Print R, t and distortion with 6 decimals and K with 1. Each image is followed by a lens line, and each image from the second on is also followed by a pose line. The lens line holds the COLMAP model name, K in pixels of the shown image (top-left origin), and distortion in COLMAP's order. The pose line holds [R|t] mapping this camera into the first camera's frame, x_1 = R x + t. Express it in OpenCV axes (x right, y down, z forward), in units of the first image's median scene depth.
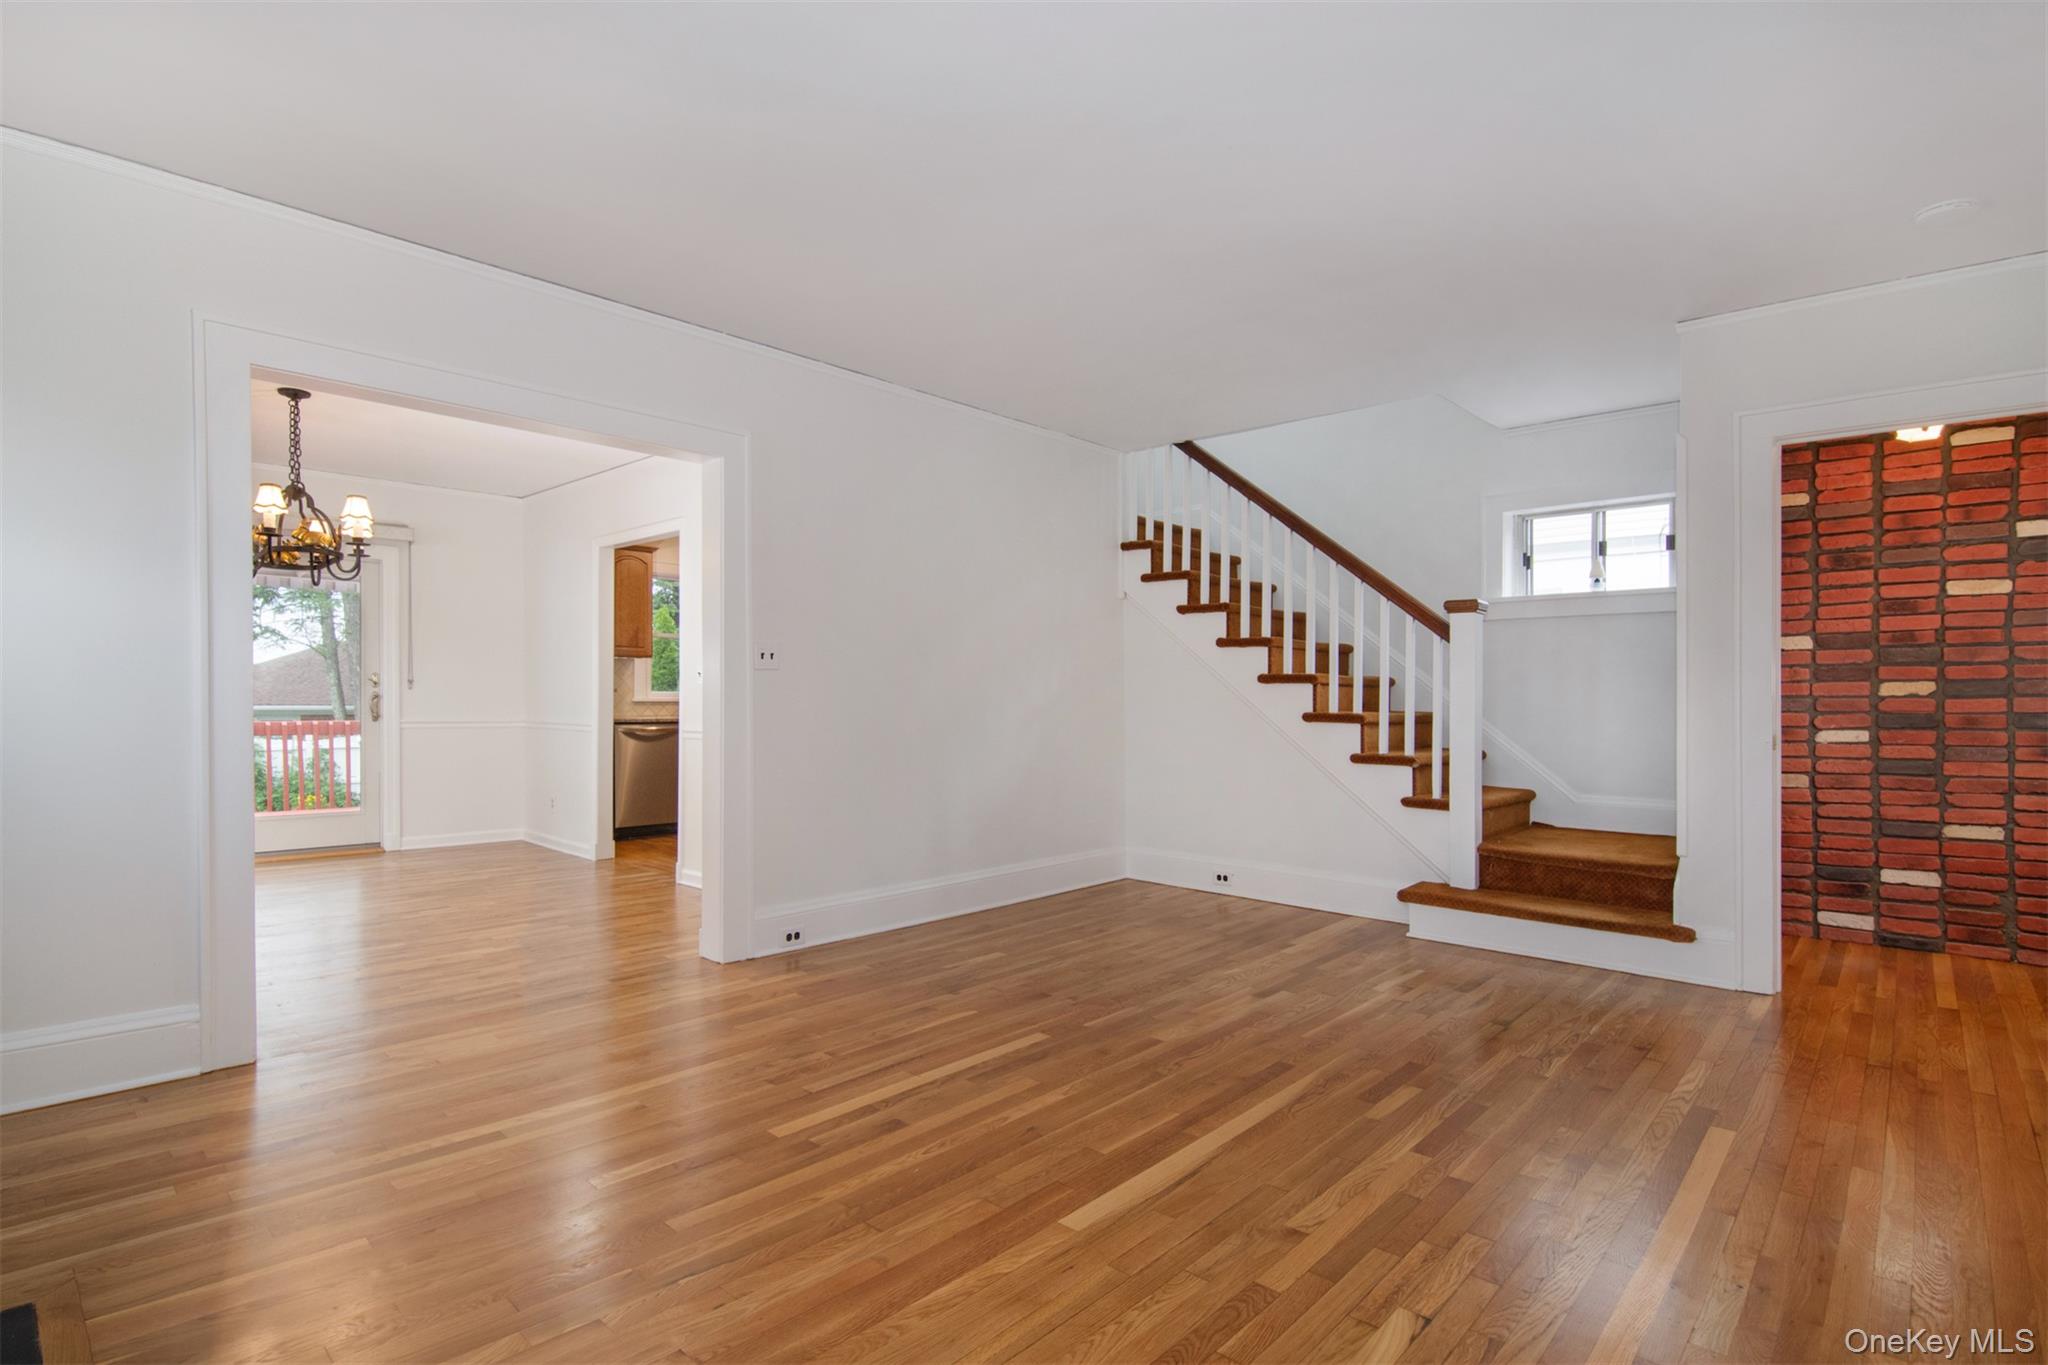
lens RADIAL K [[998.2, 0, 1038.9], [0, 998.2, 695.6], [0, 0, 1]] dist [-0.005834, -0.009604]
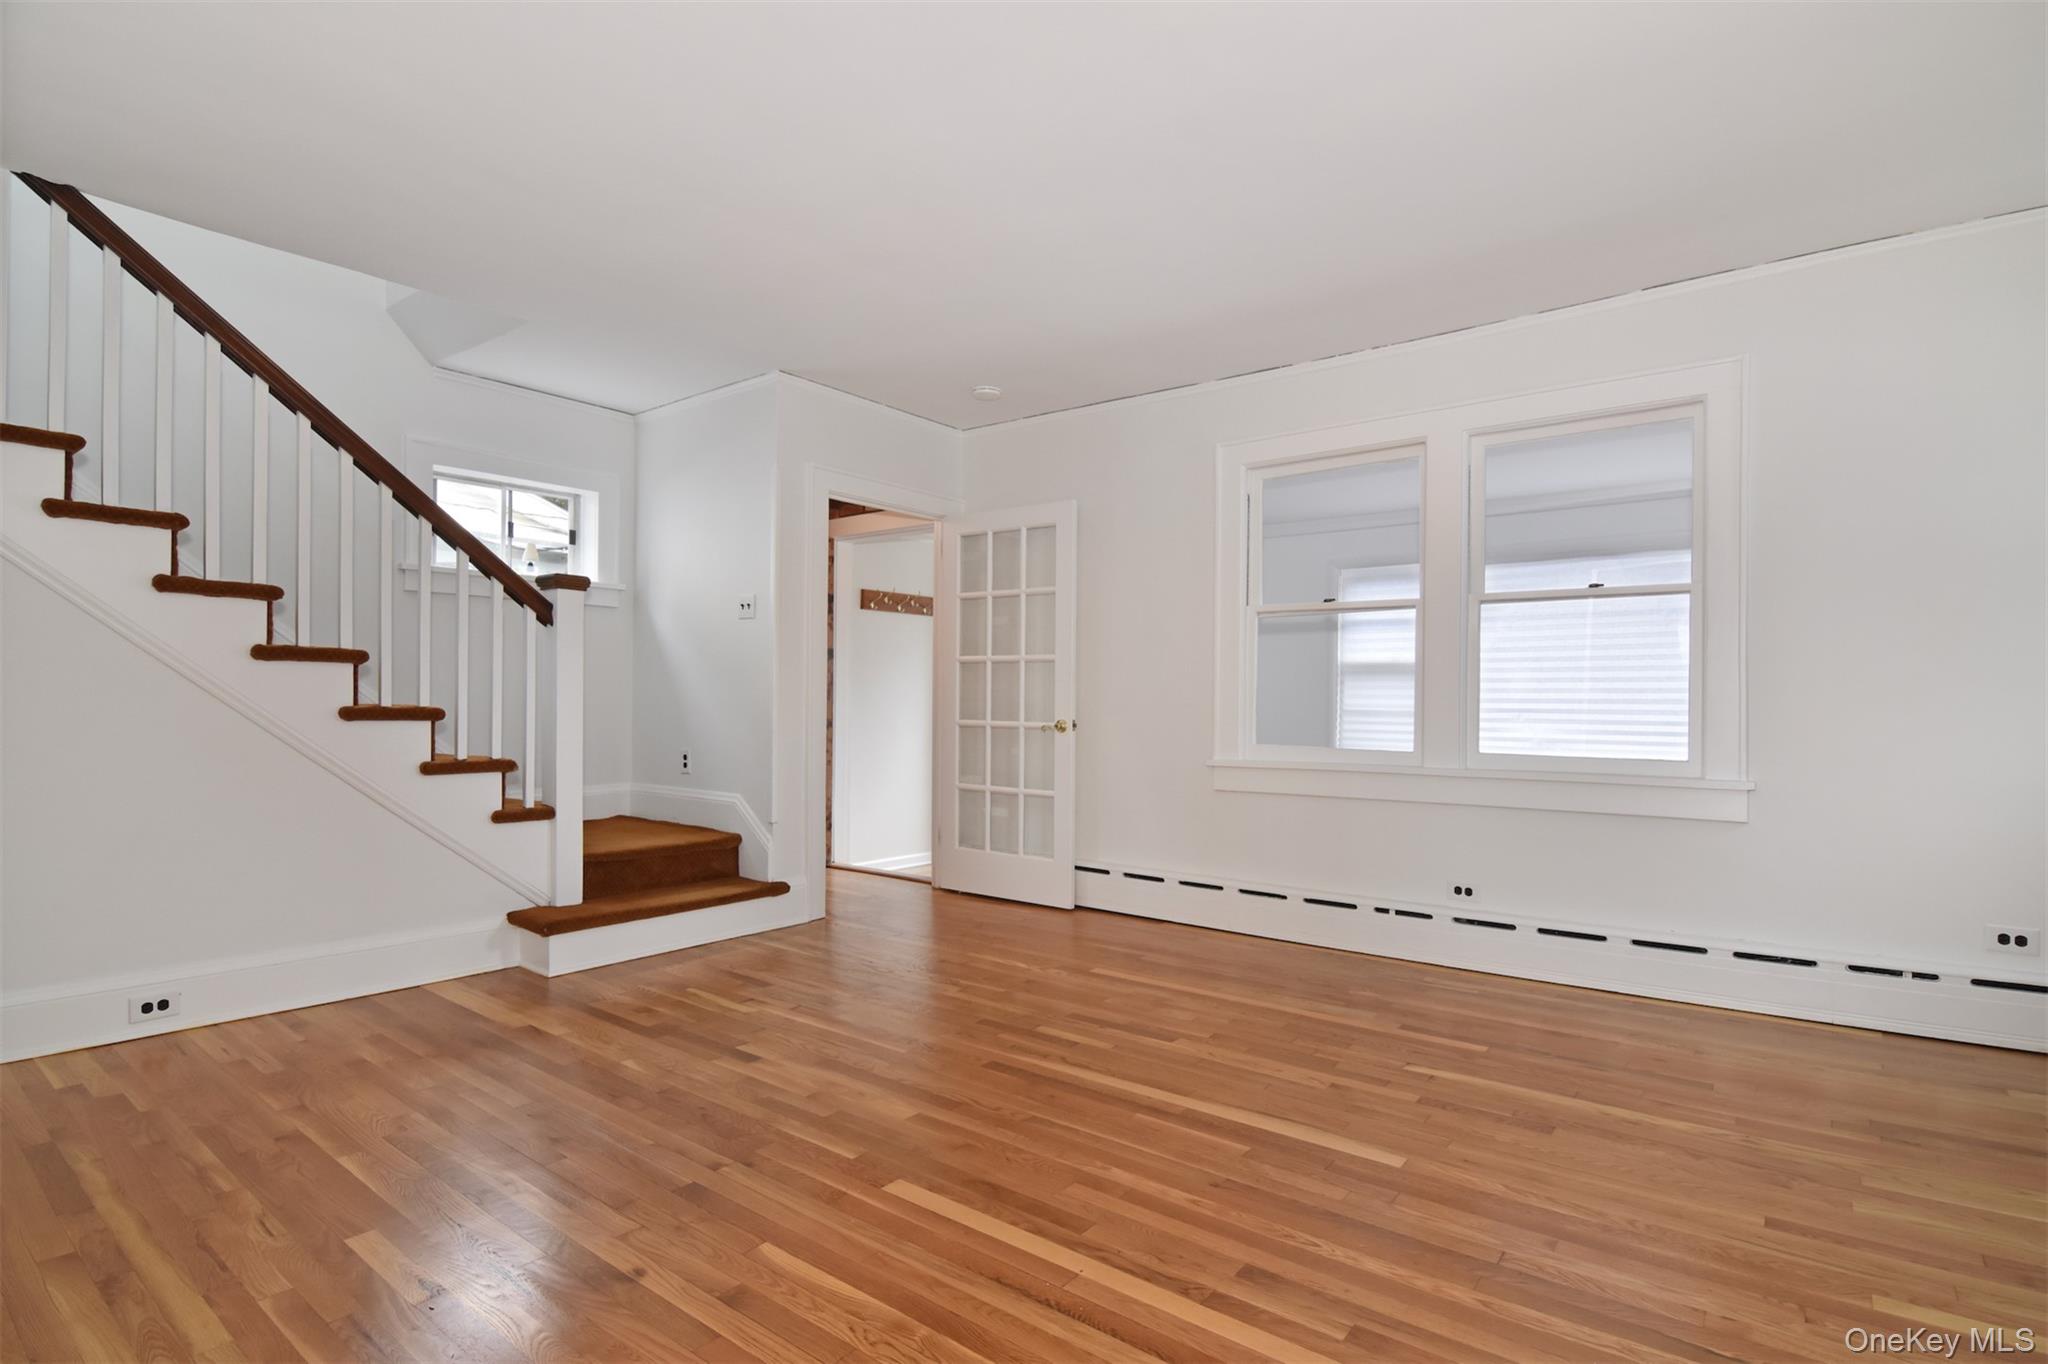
lens RADIAL K [[998.2, 0, 1011.7], [0, 998.2, 694.7], [0, 0, 1]] dist [-0.005834, -0.009604]
pose [[-0.061823, -0.002800, 0.998083, -0.657711], [-0.011770, 0.999929, 0.002076, 0.003661], [-0.998018, -0.011619, -0.061852, 0.936602]]
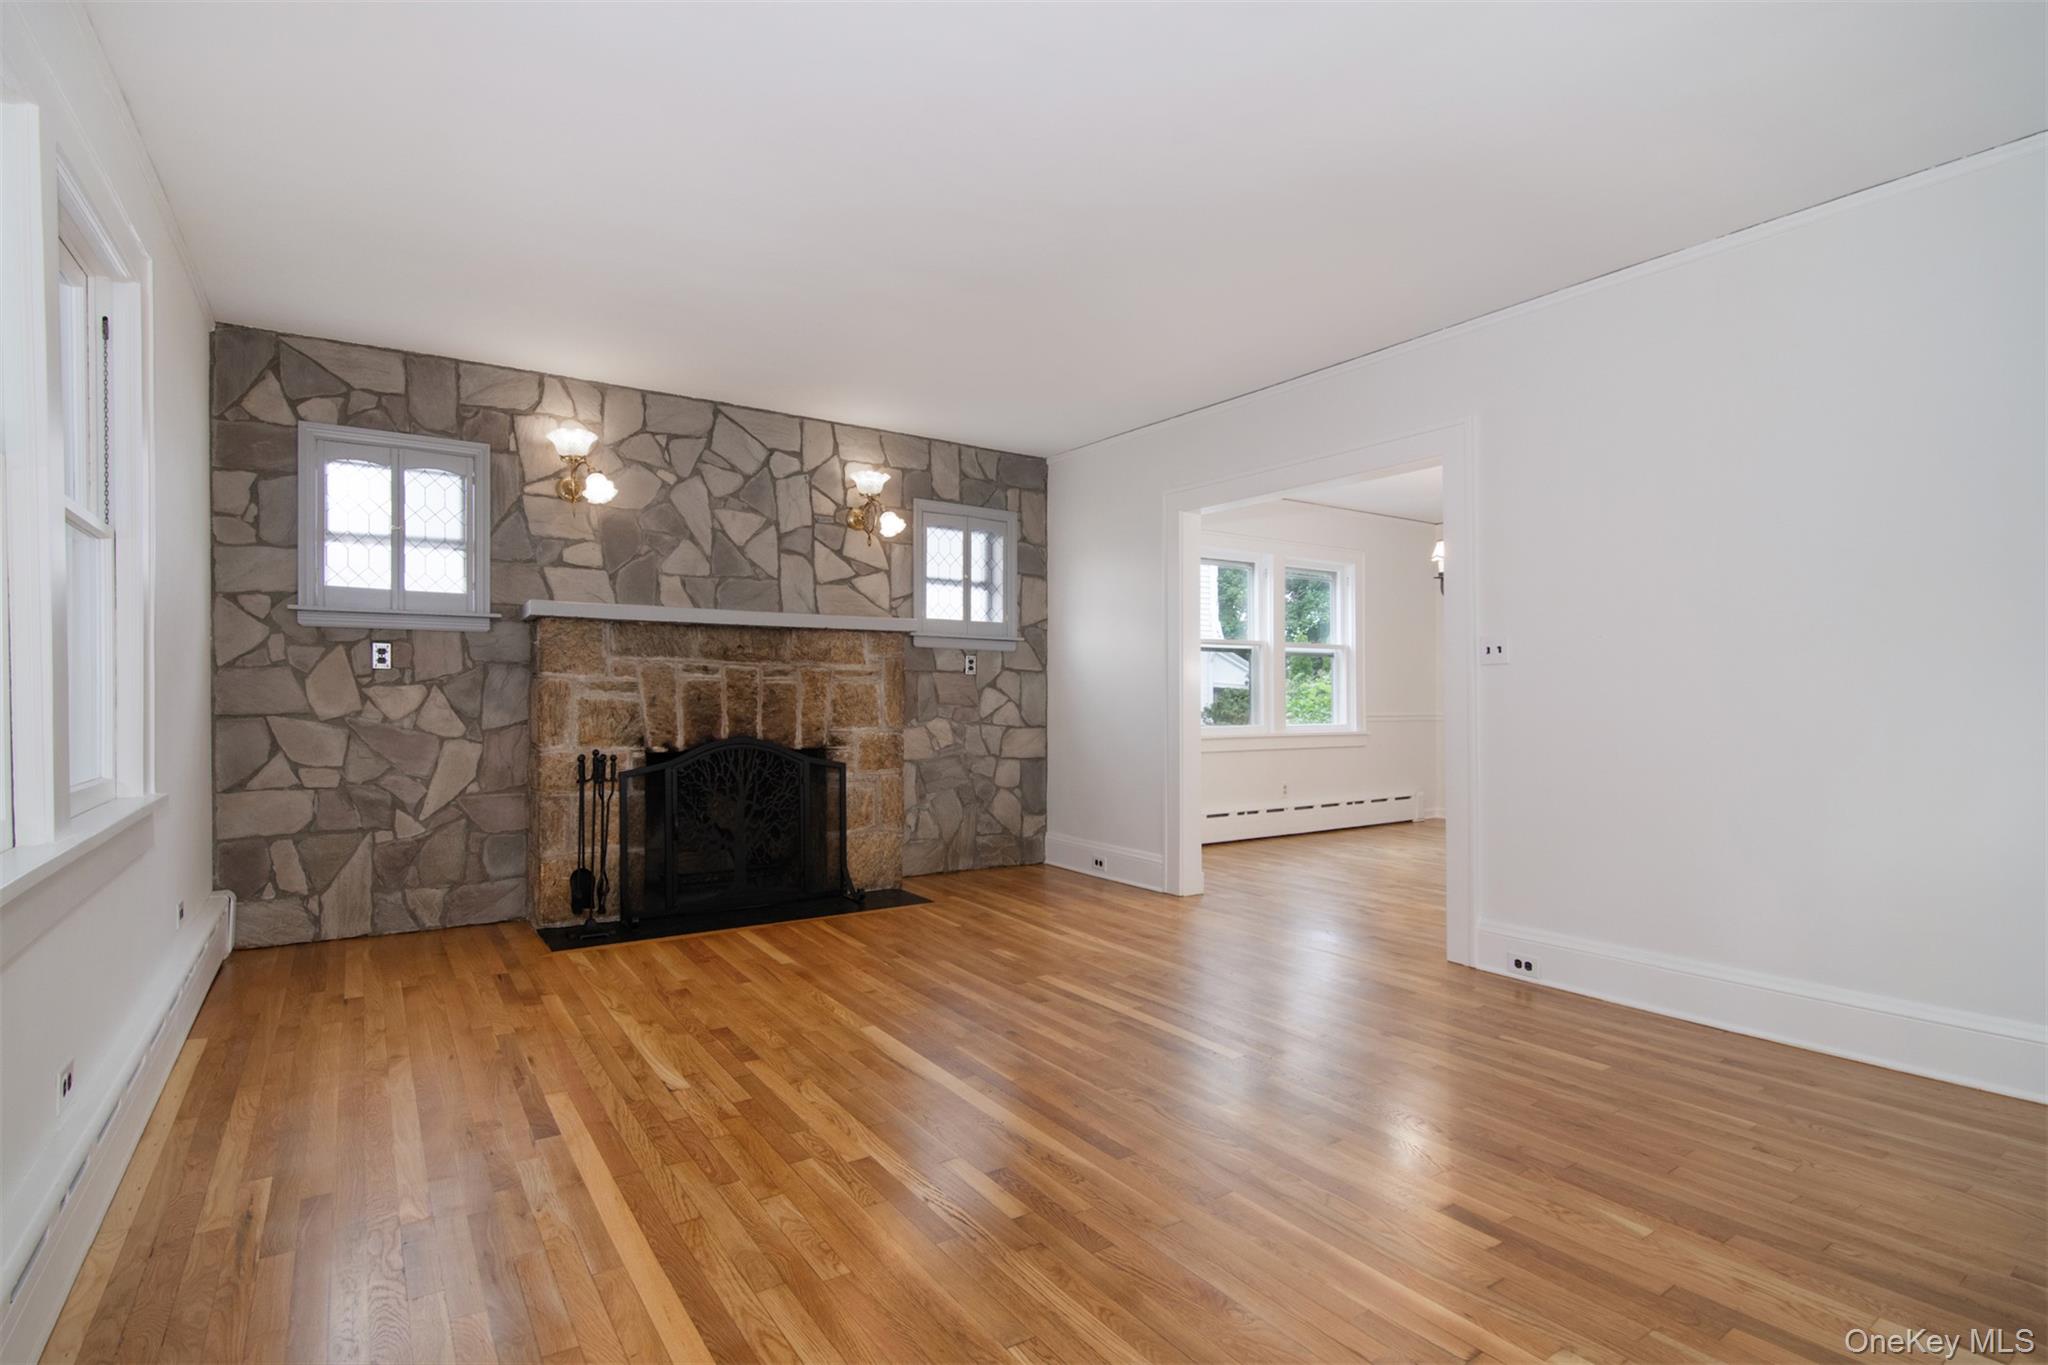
lens RADIAL K [[998.2, 0, 1005.2], [0, 998.2, 687.5], [0, 0, 1]] dist [-0.005834, -0.009604]
pose [[-0.253055, -0.015297, -0.967331, 0.931715], [-0.000140, 0.999876, -0.015775, 0.012144], [0.967452, -0.003857, -0.253025, 0.996584]]
